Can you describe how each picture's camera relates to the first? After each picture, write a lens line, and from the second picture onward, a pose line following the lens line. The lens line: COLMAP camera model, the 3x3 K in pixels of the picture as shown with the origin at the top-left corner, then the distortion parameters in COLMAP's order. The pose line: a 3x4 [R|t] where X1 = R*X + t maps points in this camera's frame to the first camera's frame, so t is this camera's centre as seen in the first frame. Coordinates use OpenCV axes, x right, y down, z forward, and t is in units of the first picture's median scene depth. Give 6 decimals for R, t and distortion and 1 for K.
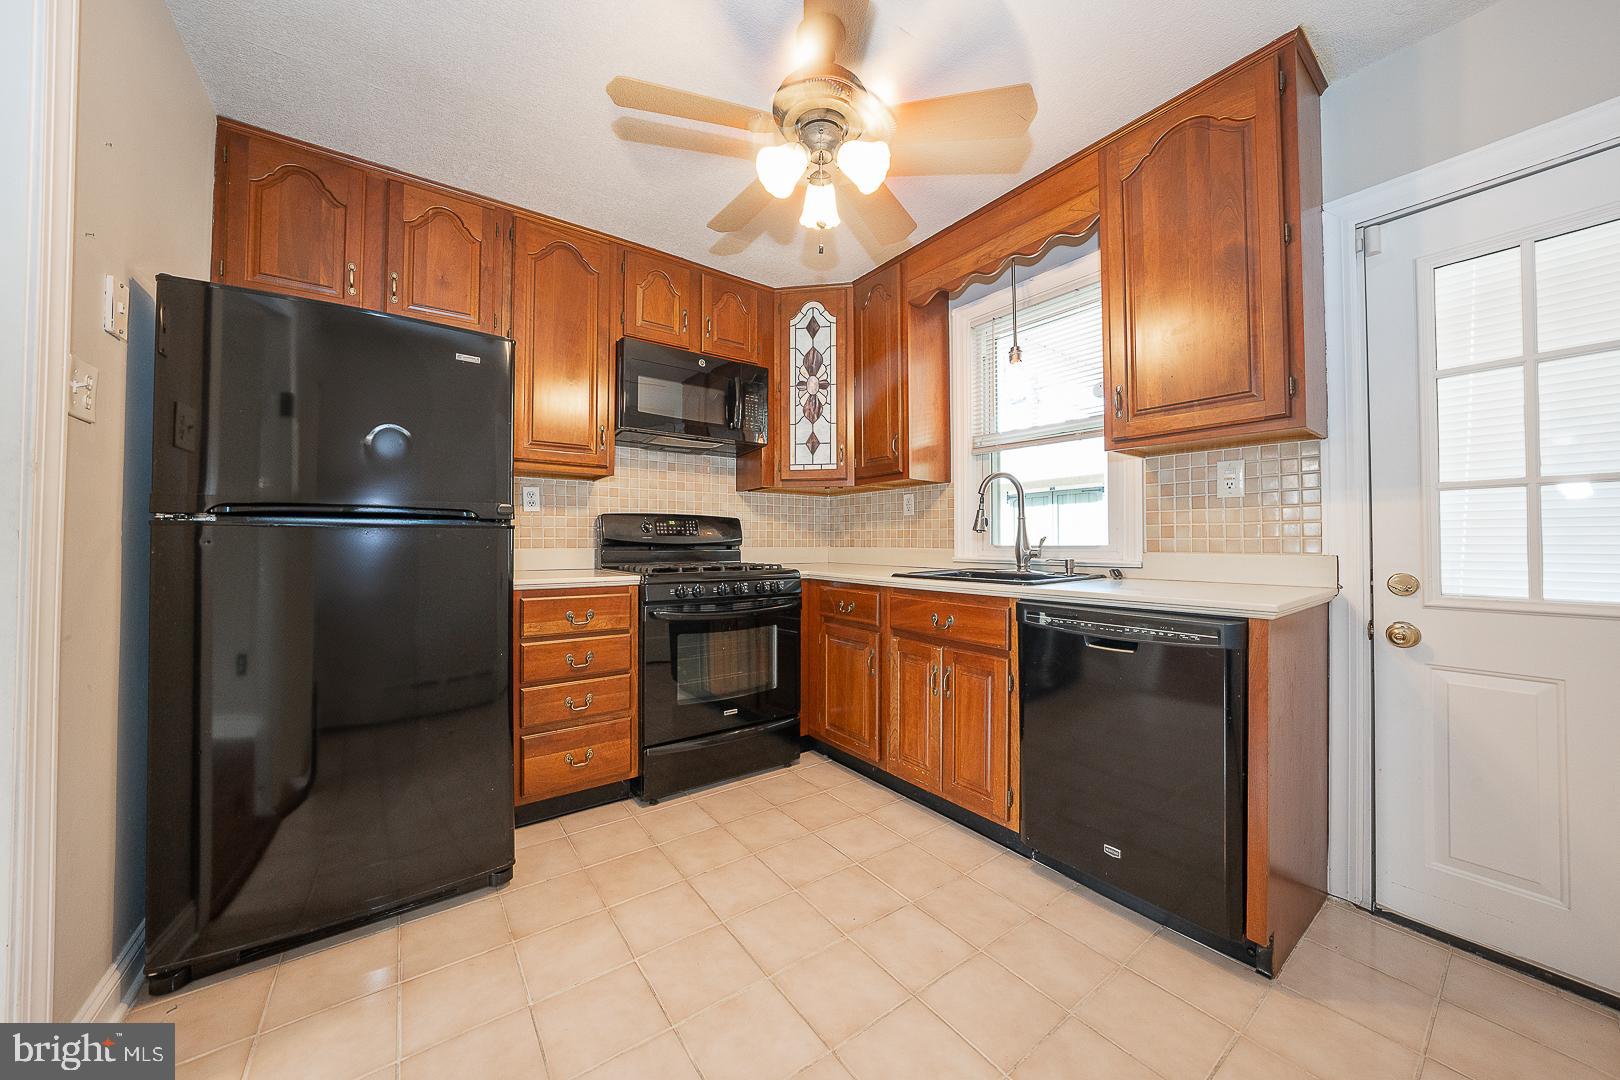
lens RADIAL K [[555.6, 0, 812.2], [0, 555.6, 533.3], [0, 0, 1]] dist [-0.000271, 0.000068]
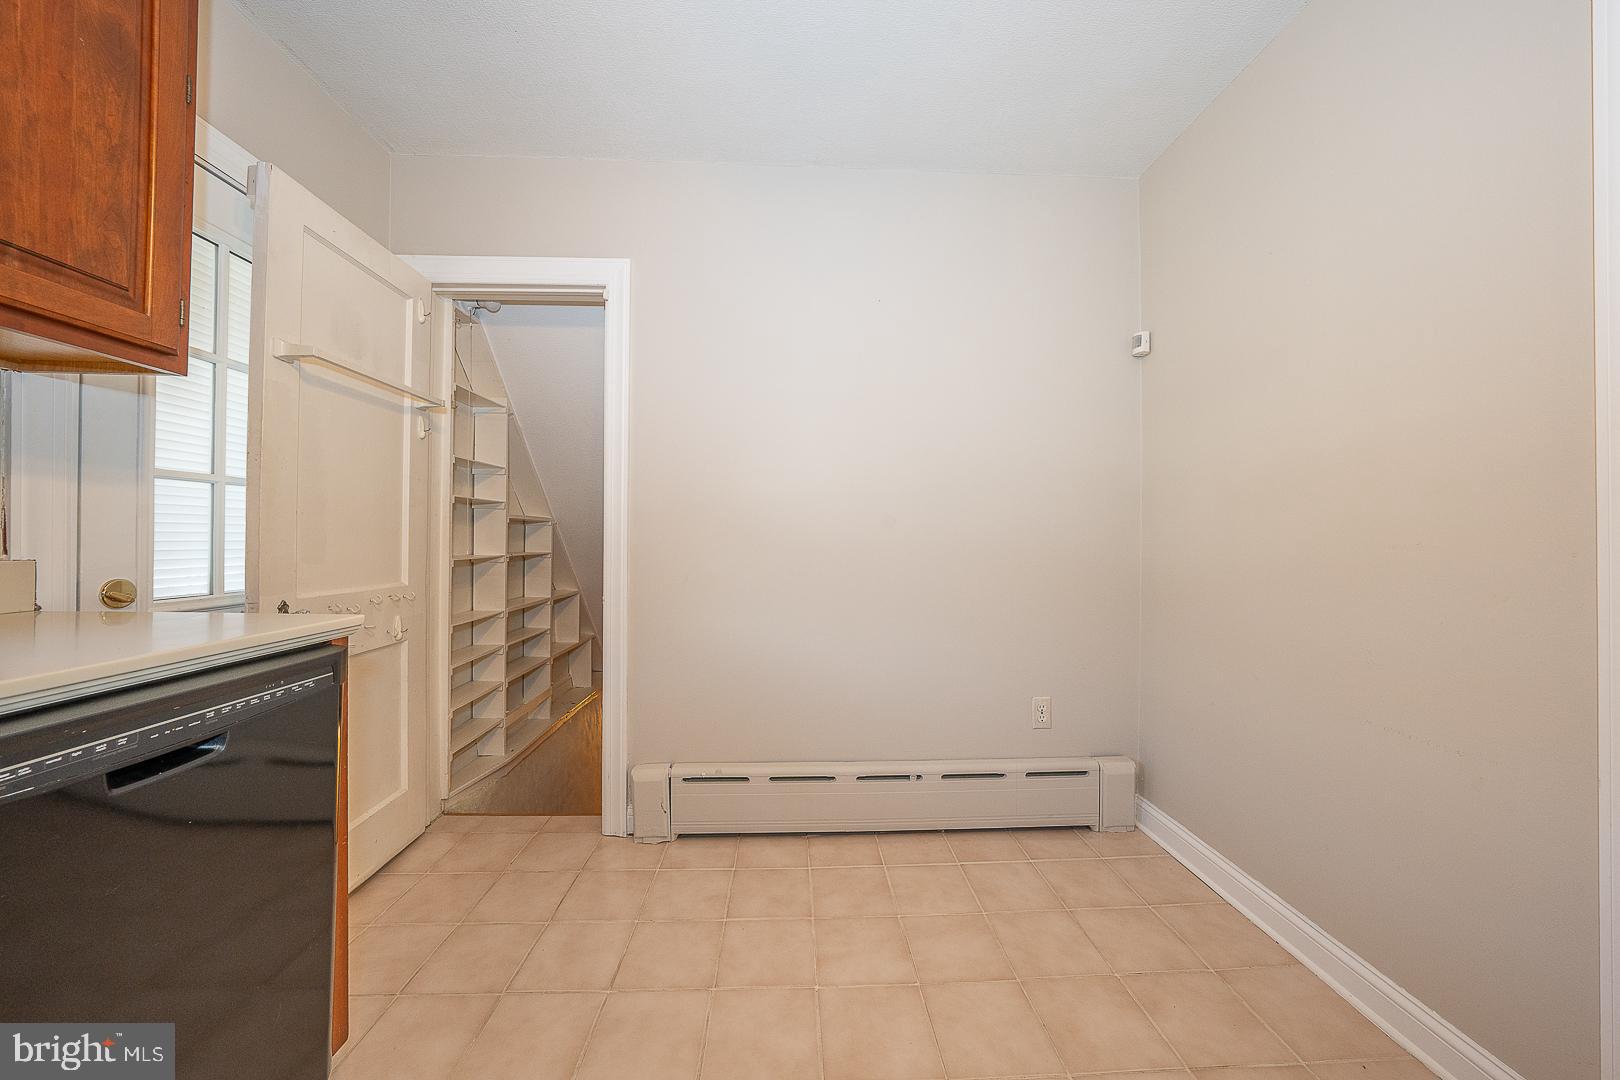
lens RADIAL K [[555.6, 0, 812.2], [0, 555.6, 533.3], [0, 0, 1]] dist [-0.000271, 0.000068]
pose [[-0.825269, 0.001160, 0.564739, -0.169907], [-0.013750, 0.999660, -0.022146, 0.012145], [-0.564573, -0.026042, -0.824972, 1.110606]]
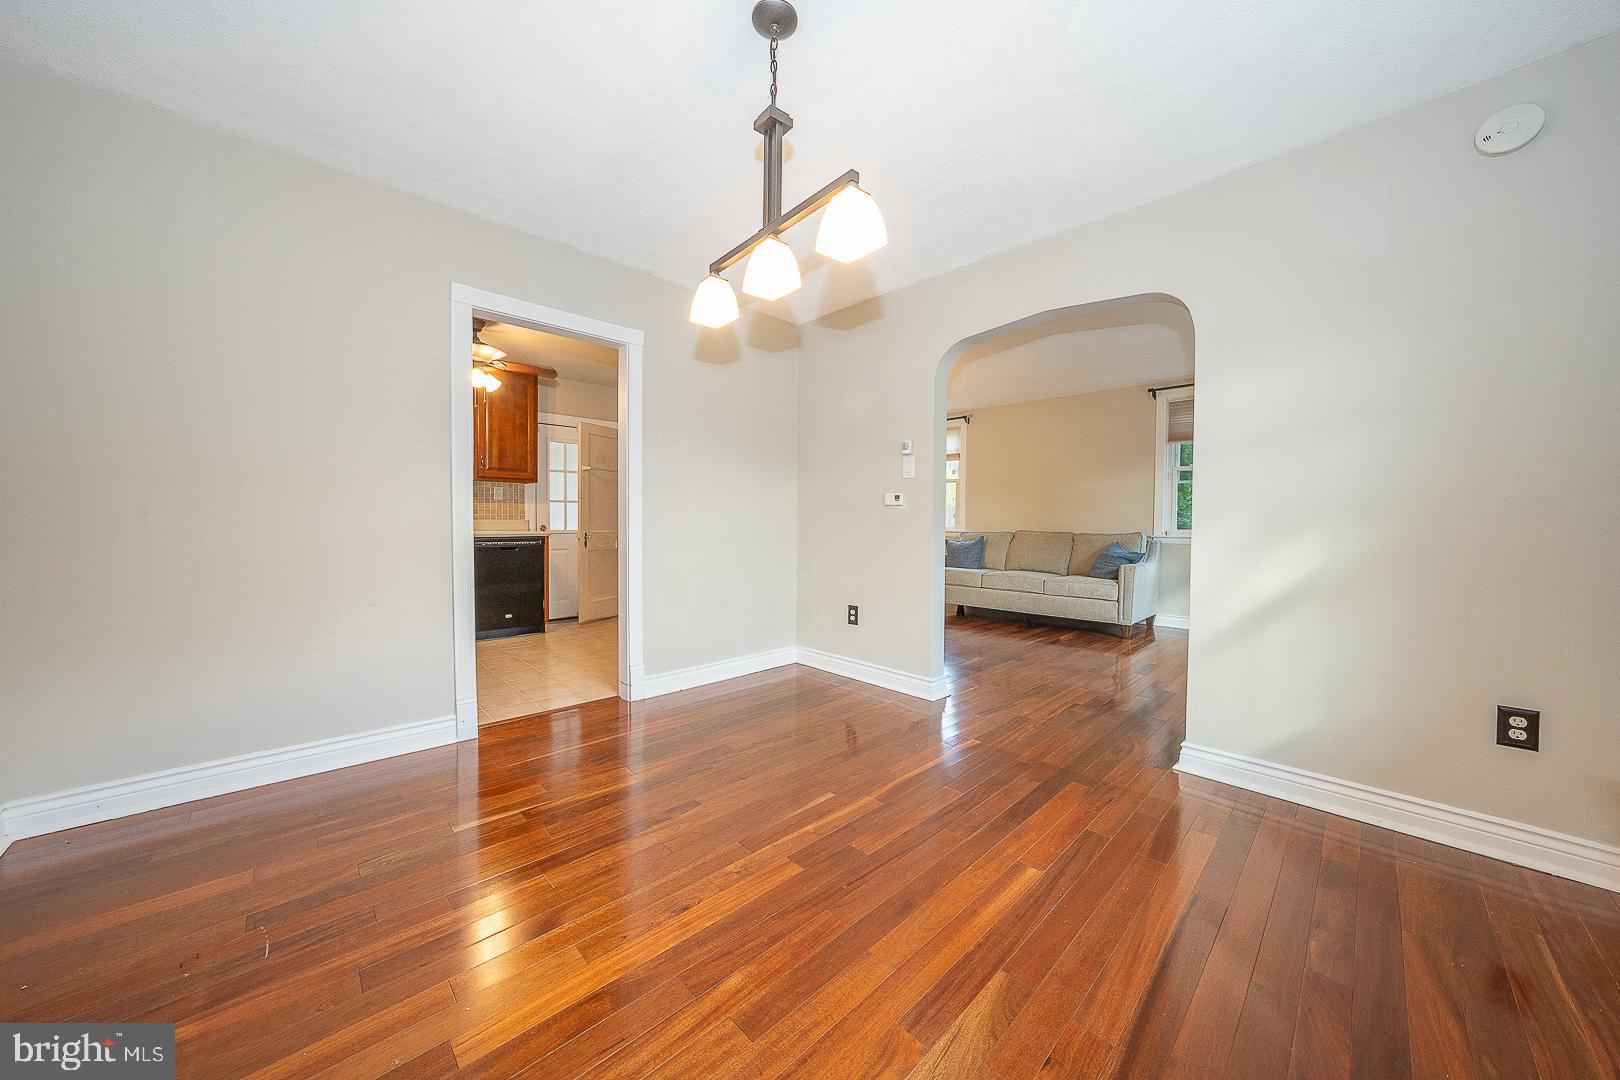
lens RADIAL K [[555.6, 0, 812.2], [0, 555.6, 533.3], [0, 0, 1]] dist [-0.000271, 0.000068]
pose [[-0.137485, -0.016824, 0.990361, -2.779267], [-0.025682, 0.999580, 0.013415, 0.031833], [-0.990171, -0.023590, -0.137860, -0.234419]]
